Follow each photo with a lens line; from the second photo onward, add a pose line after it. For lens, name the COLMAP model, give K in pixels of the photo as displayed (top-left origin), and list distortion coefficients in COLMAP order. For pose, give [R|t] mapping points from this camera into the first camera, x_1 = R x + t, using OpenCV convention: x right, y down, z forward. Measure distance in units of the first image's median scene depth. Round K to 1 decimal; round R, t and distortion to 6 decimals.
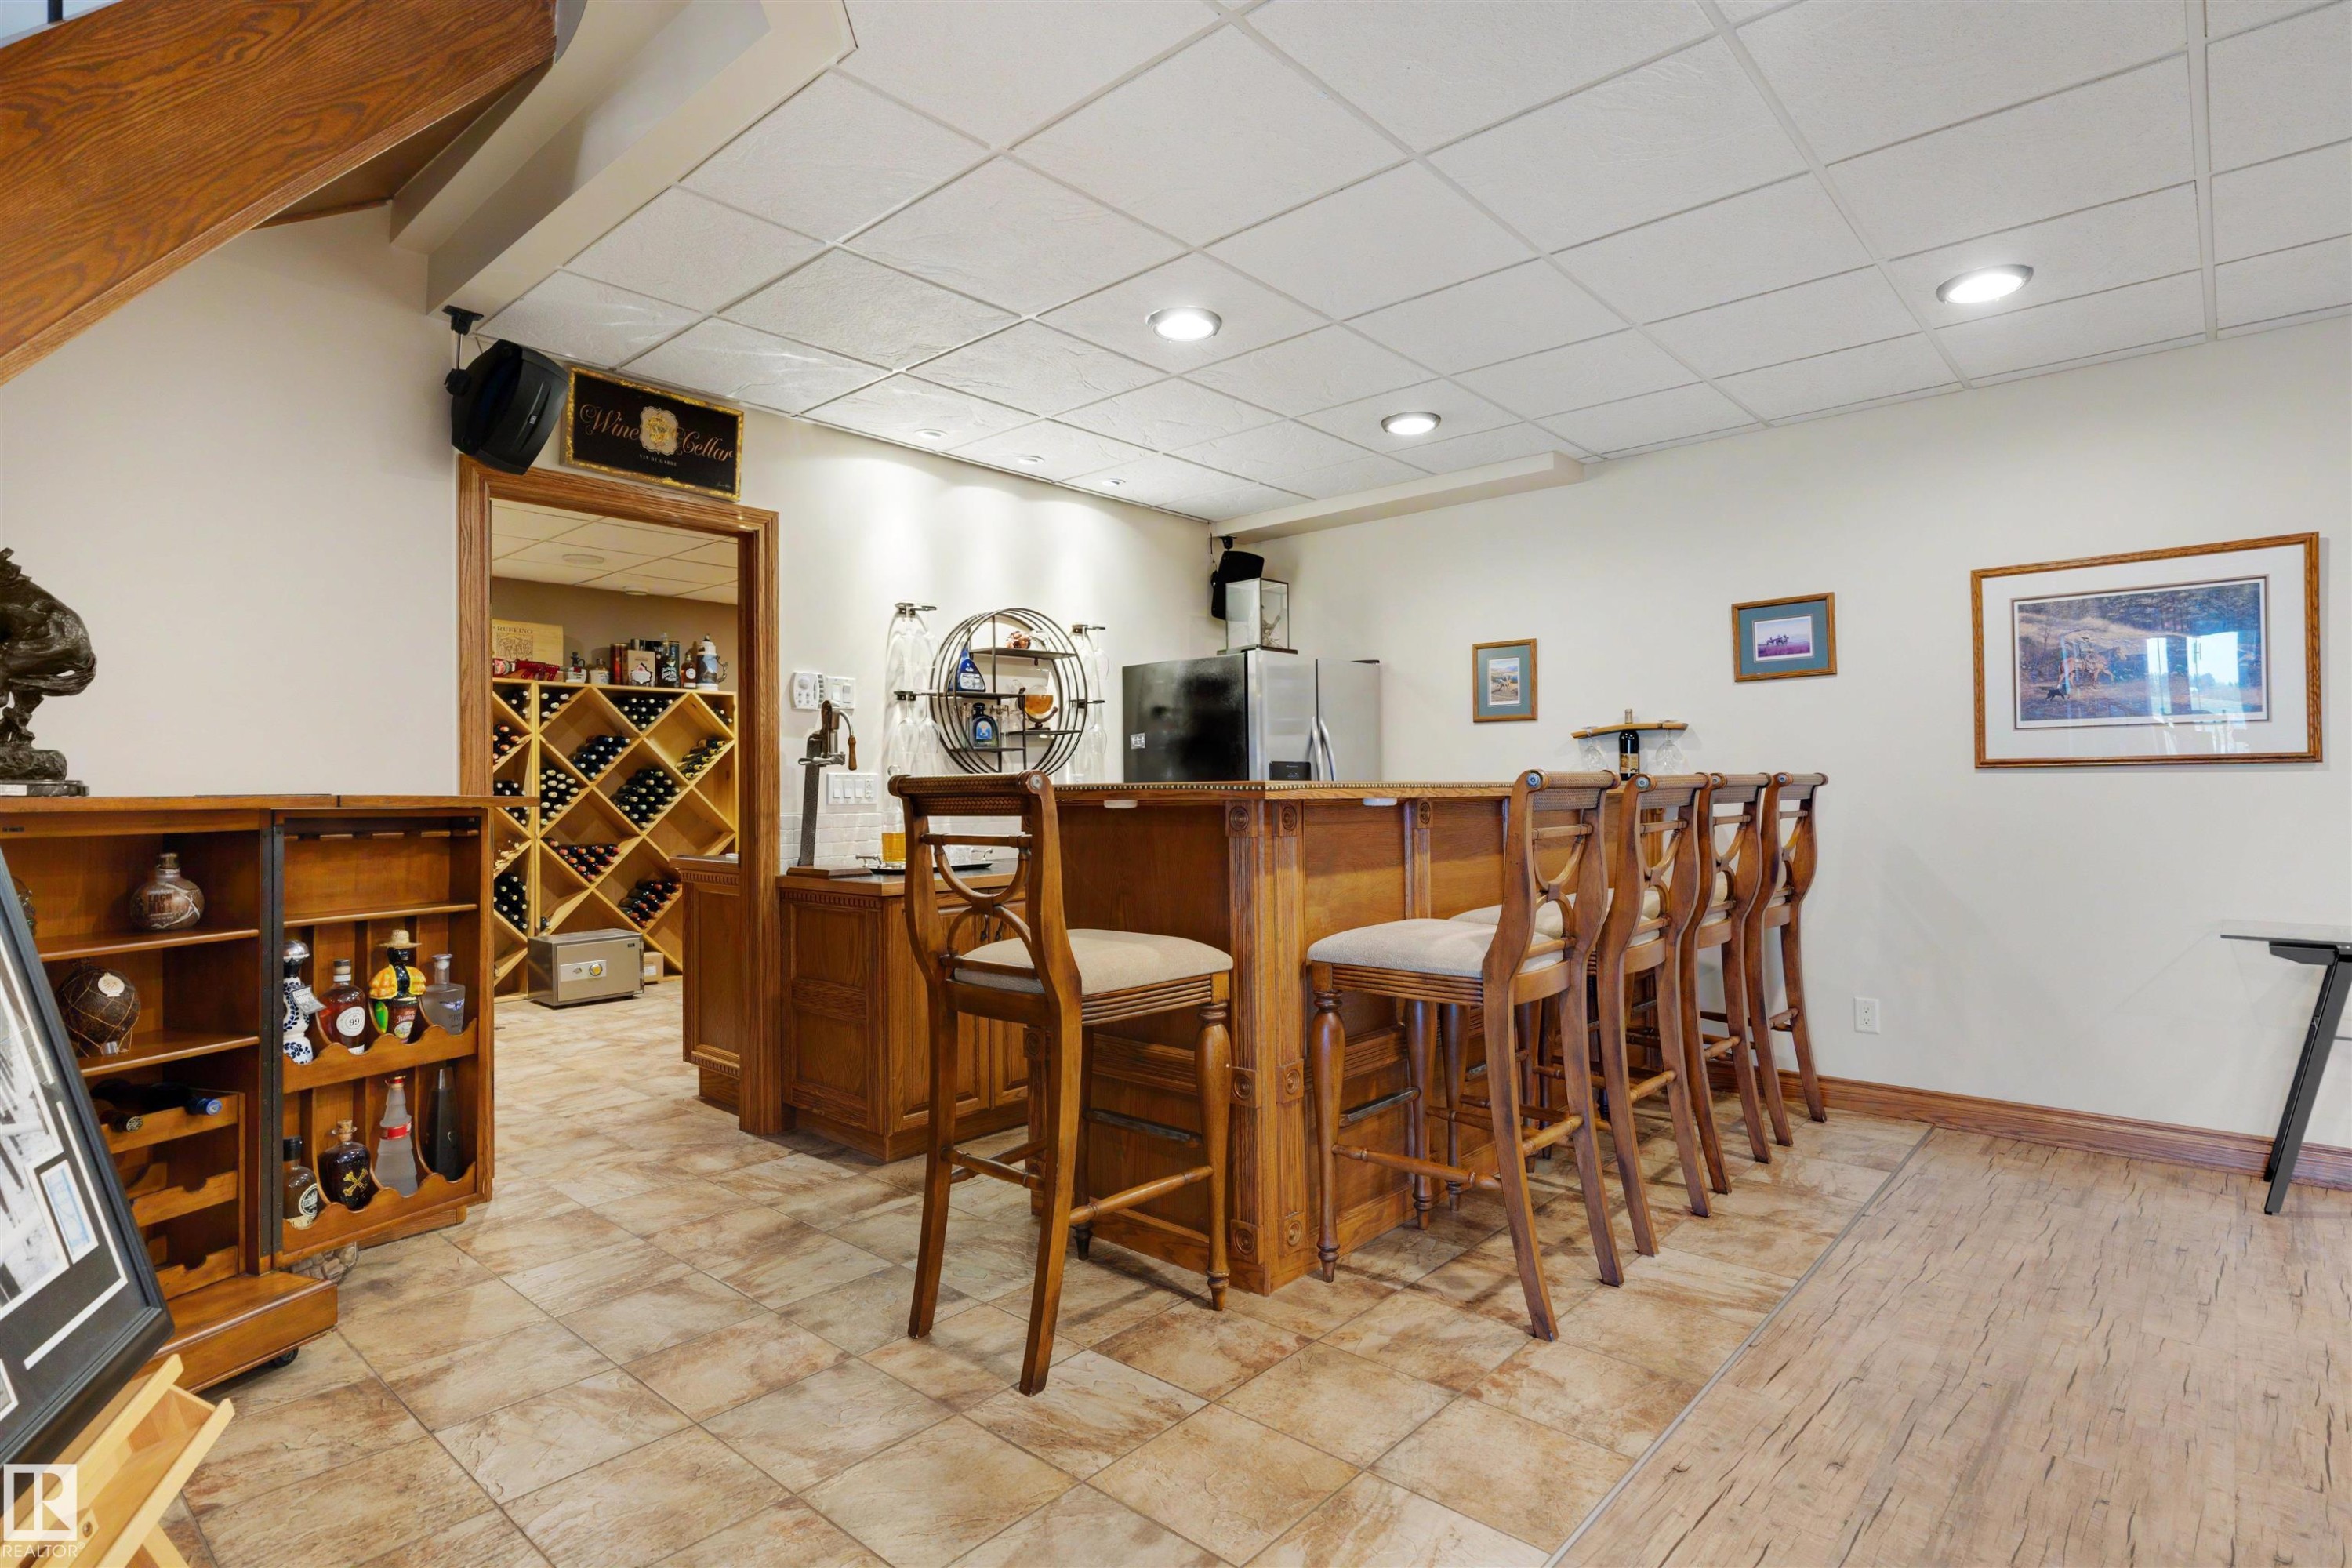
lens RADIAL K [[1171.7, 0, 1176.0], [0, 1171.7, 784.0], [0, 0, 1]] dist [0.001428, 0.000090]
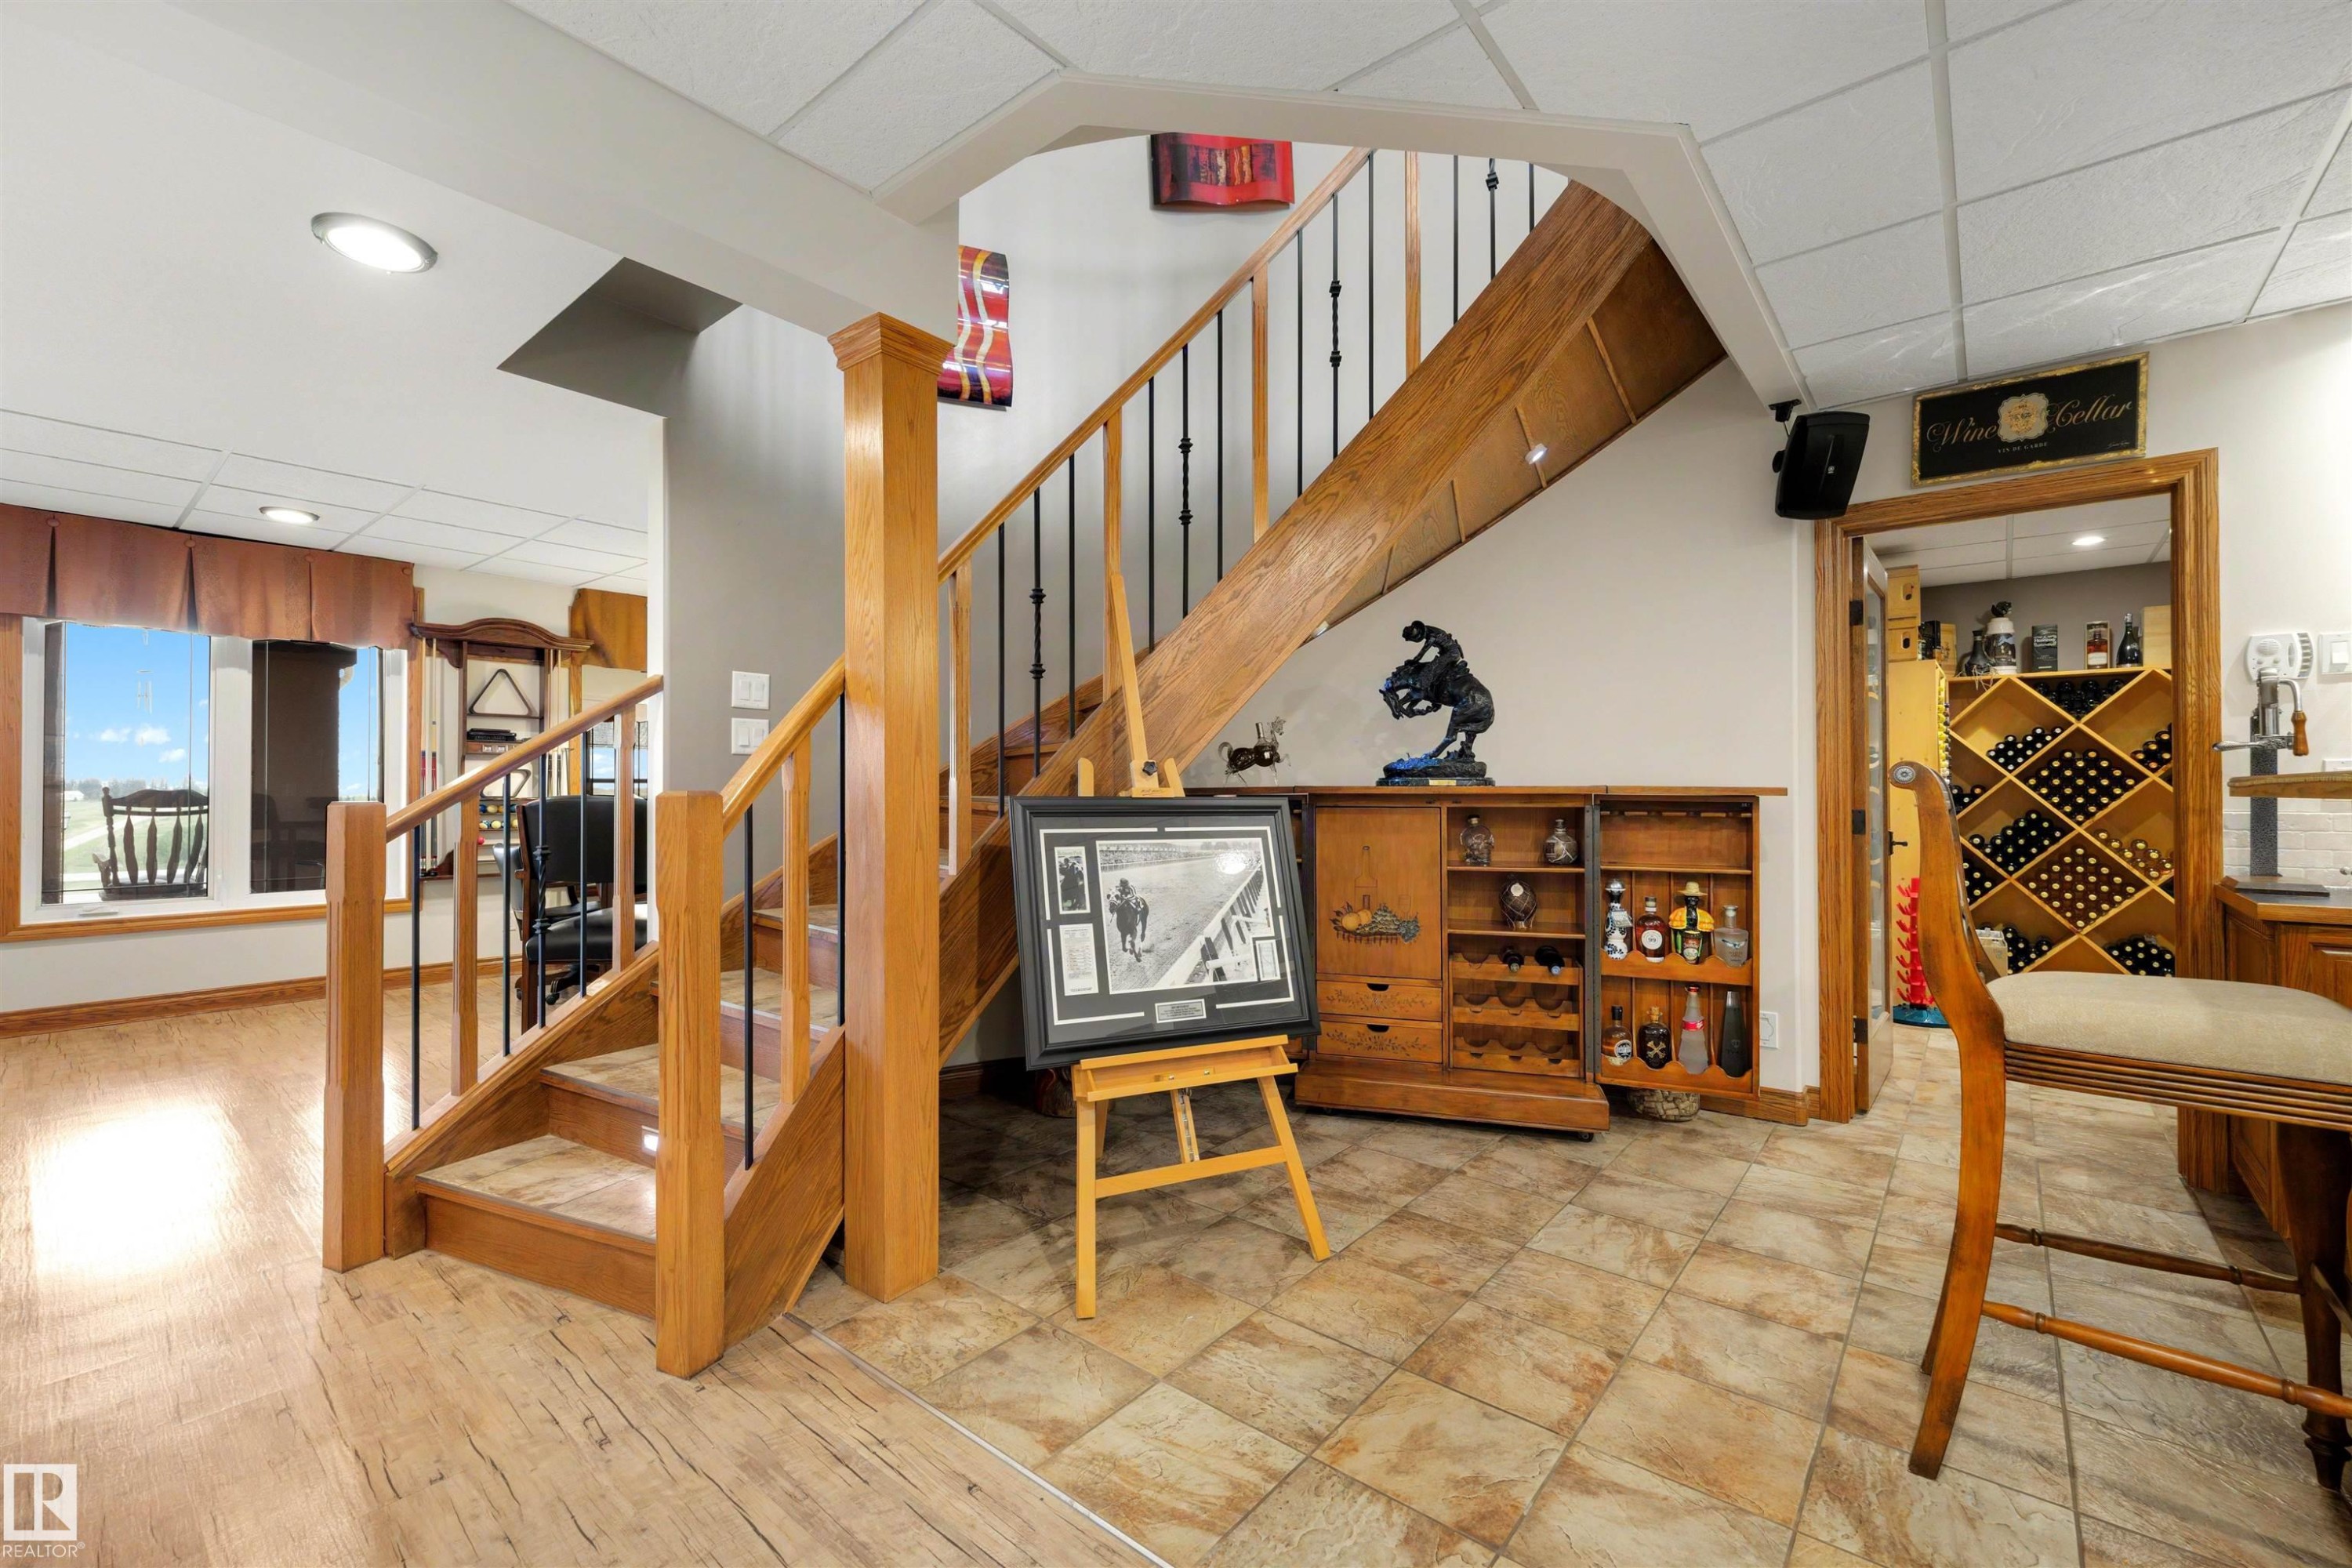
lens RADIAL K [[968.9, 0, 1176.0], [0, 968.9, 784.0], [0, 0, 1]] dist [0.002284, 0.000155]
pose [[0.044756, 0.004496, -0.998988, 0.462962], [0.007242, 0.999962, 0.004825, -0.002787], [0.998972, -0.007451, 0.044722, 0.334001]]
